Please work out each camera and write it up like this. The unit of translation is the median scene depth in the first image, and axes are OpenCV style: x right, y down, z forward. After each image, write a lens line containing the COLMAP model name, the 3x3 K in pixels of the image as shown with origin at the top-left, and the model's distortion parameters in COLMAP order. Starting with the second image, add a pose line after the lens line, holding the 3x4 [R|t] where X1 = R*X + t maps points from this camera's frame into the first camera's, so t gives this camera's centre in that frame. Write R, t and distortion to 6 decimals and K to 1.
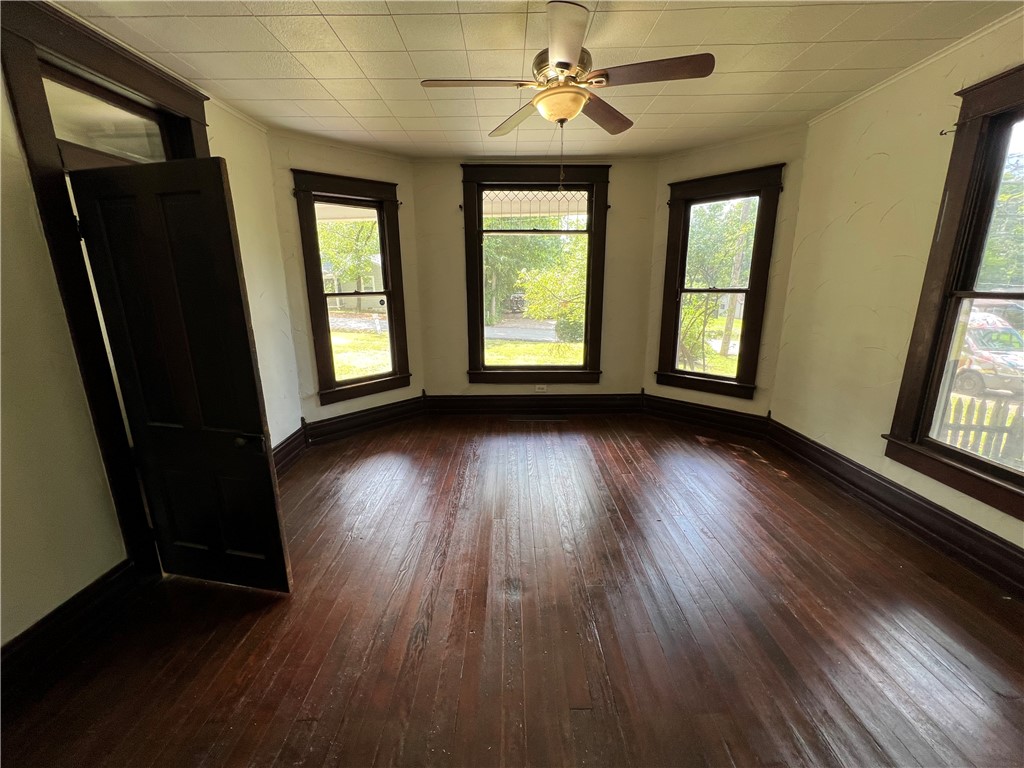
lens RADIAL K [[410.7, 0, 513.2], [0, 410.7, 377.8], [0, 0, 1]] dist [-0.002314, 0.000586]
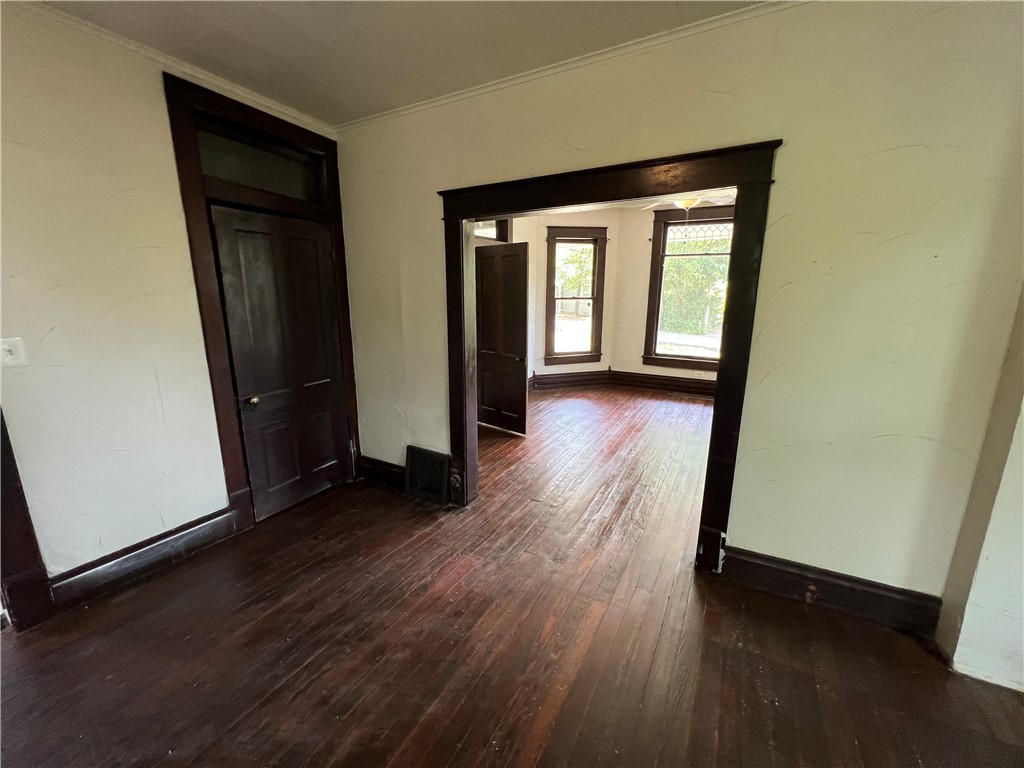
lens RADIAL K [[410.2, 0, 507.9], [0, 410.2, 380.1], [0, 0, 1]] dist [-0.002590, -0.000195]
pose [[0.867676, 0.116282, -0.483339, 0.187419], [-0.122169, 0.992319, 0.019419, 0.101974], [0.481885, 0.042200, 0.875218, -0.462380]]
